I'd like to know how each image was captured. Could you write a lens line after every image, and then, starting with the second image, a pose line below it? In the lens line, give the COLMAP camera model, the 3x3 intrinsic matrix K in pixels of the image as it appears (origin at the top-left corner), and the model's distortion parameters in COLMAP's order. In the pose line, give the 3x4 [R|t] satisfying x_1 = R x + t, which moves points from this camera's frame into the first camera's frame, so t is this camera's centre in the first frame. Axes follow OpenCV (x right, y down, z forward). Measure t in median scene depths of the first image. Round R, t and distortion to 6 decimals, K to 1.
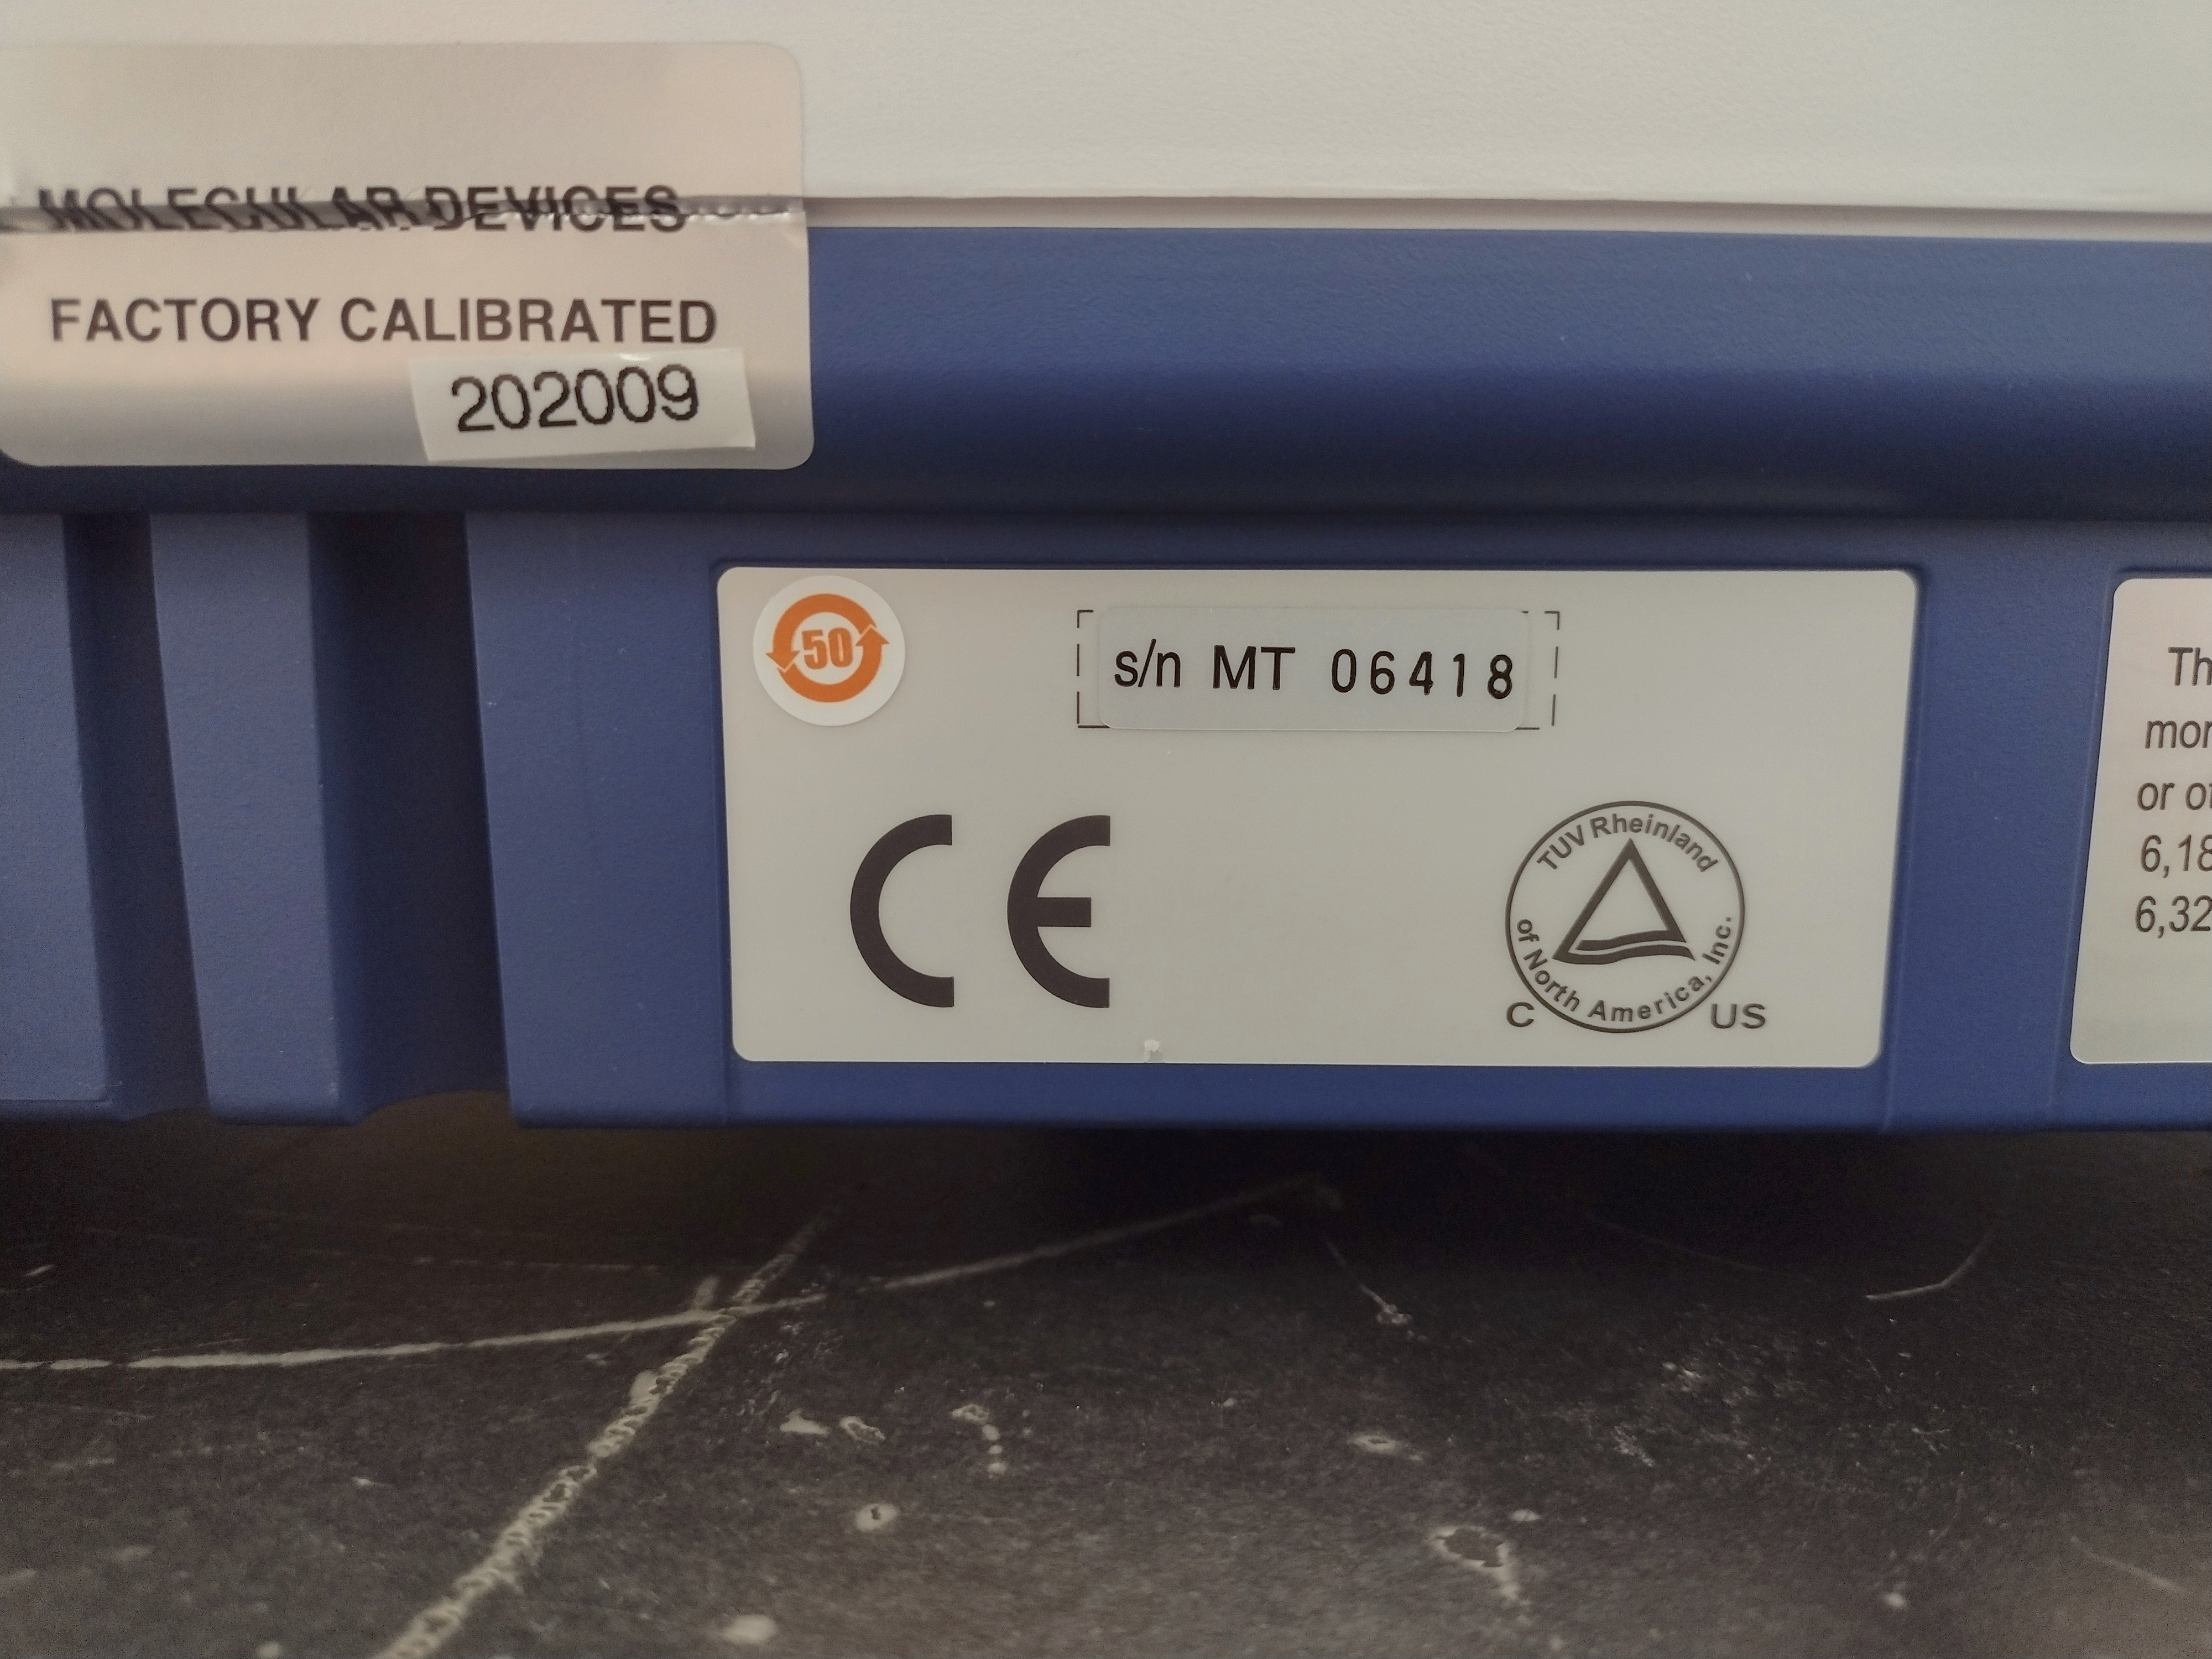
lens RADIAL K [[1727.7, 0, 1103.5], [0, 1727.7, 828.7], [0, 0, 1]] dist [-0.035697, -0.015834]
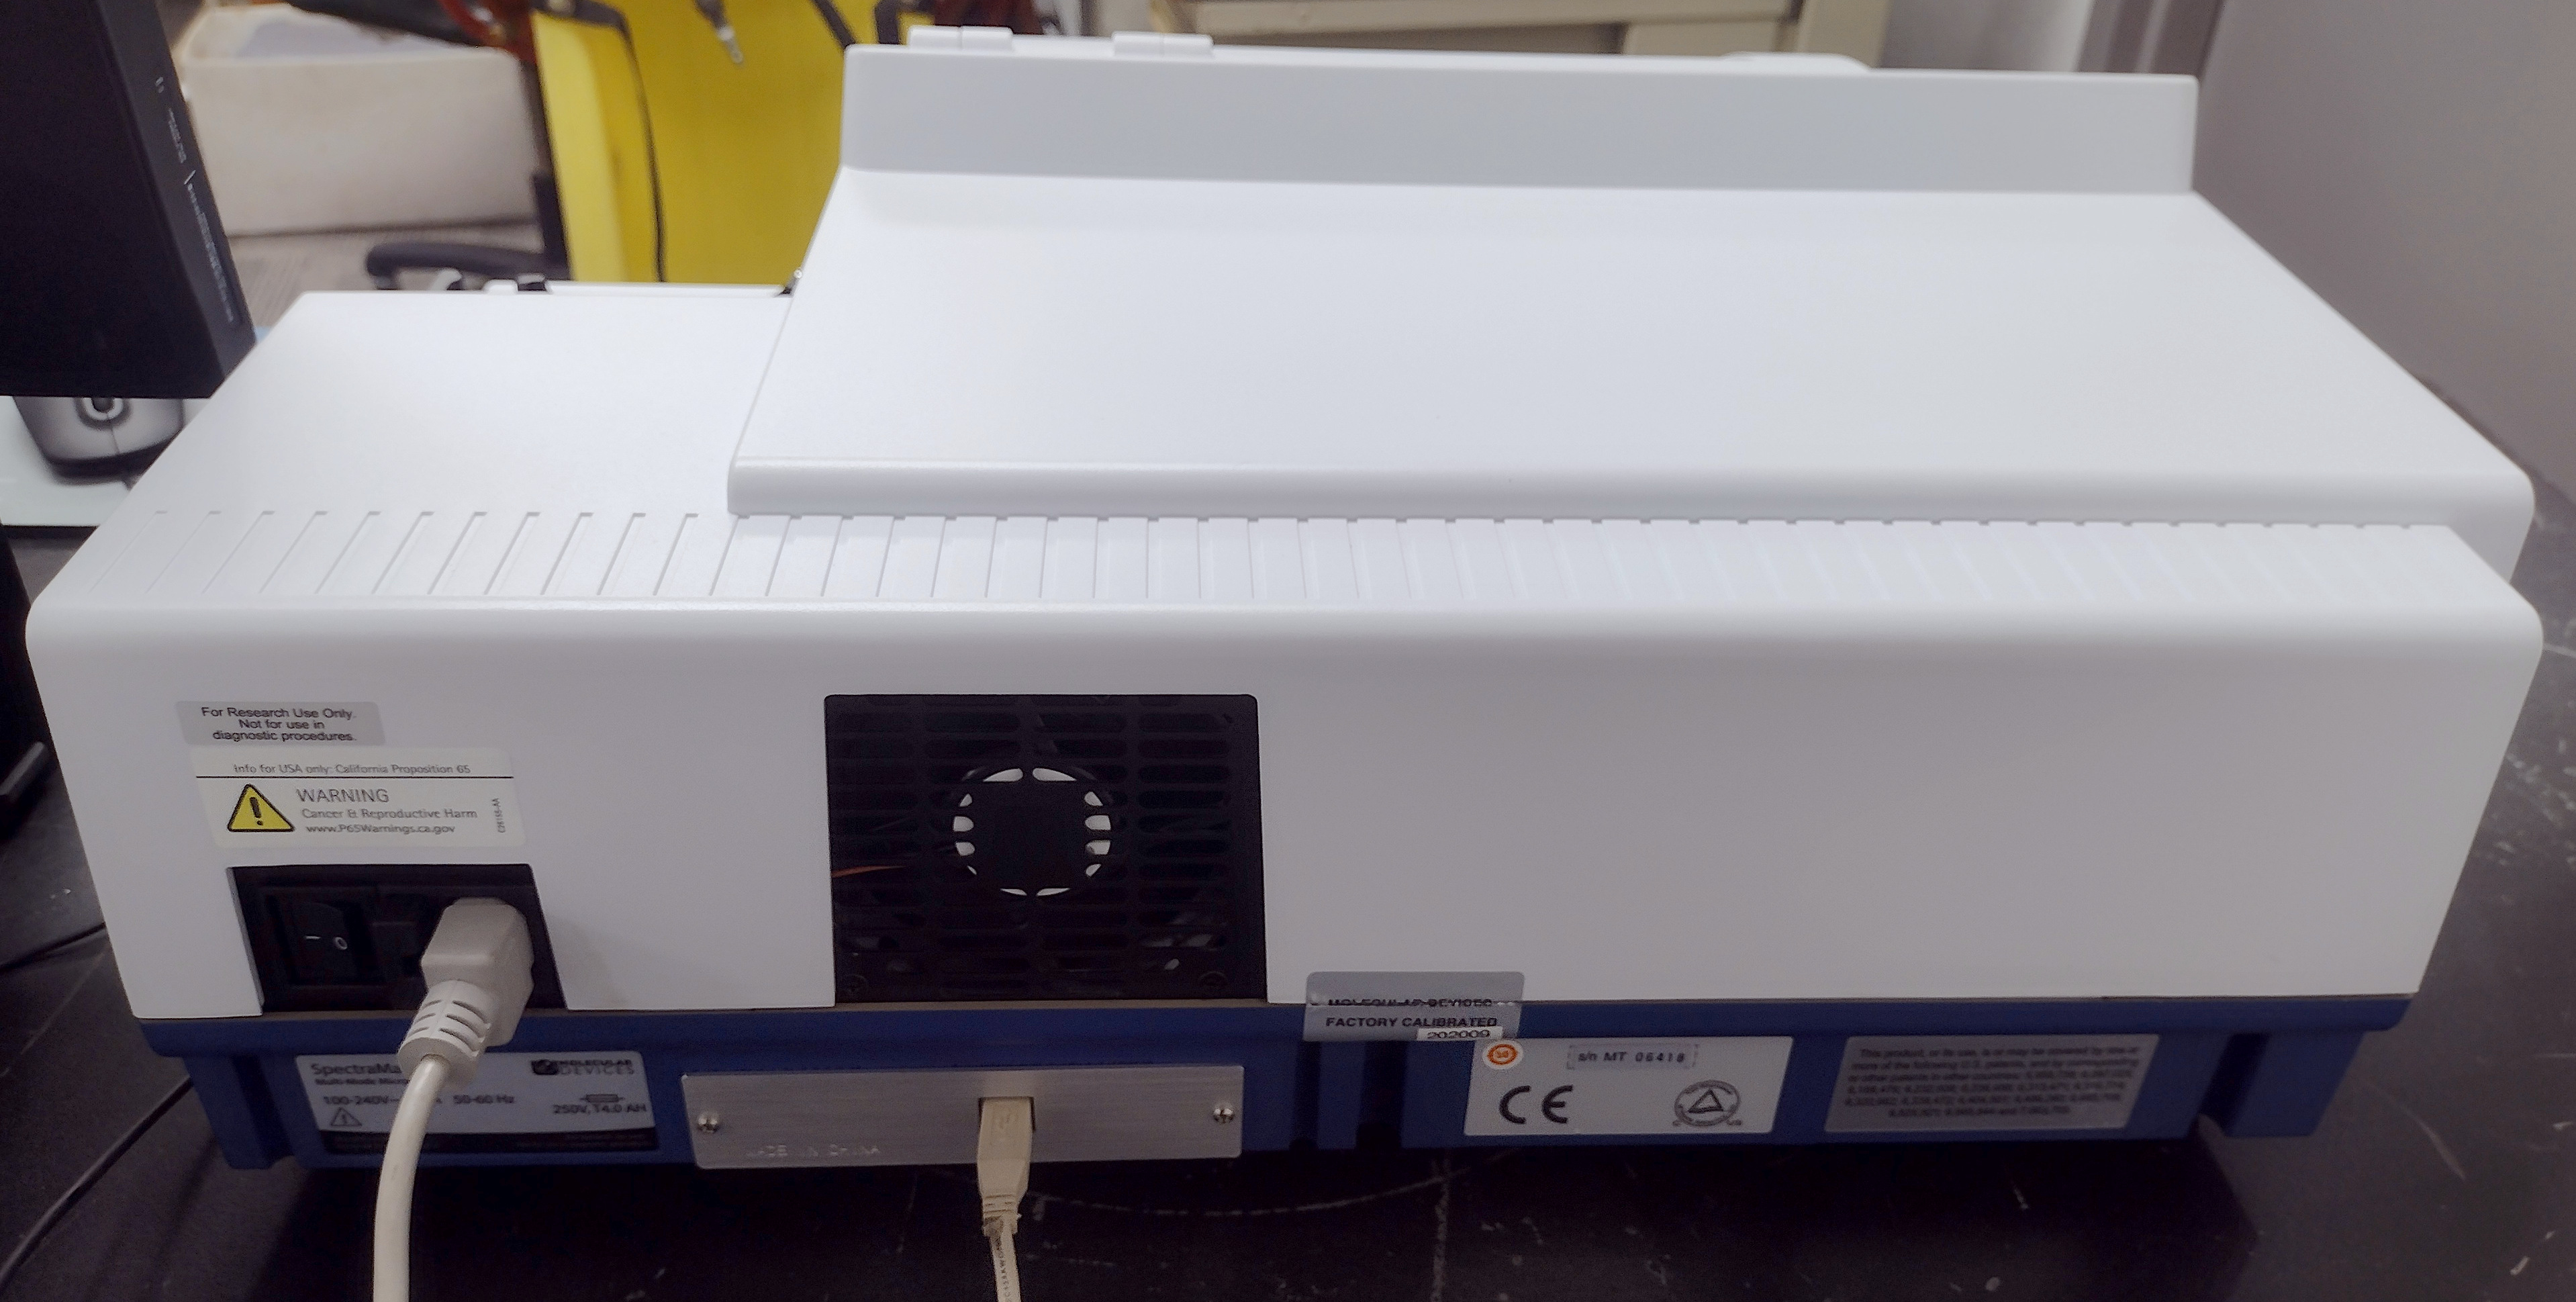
lens RADIAL K [[1955.7, 0, 1290.5], [0, 1955.7, 651.3], [0, 0, 1]] dist [0.006681, 0.001182]
pose [[0.998066, -0.002320, 0.062118, -0.860810], [-0.022506, 0.918020, 0.395896, -2.514237], [-0.057944, -0.396528, 0.916192, -2.446272]]
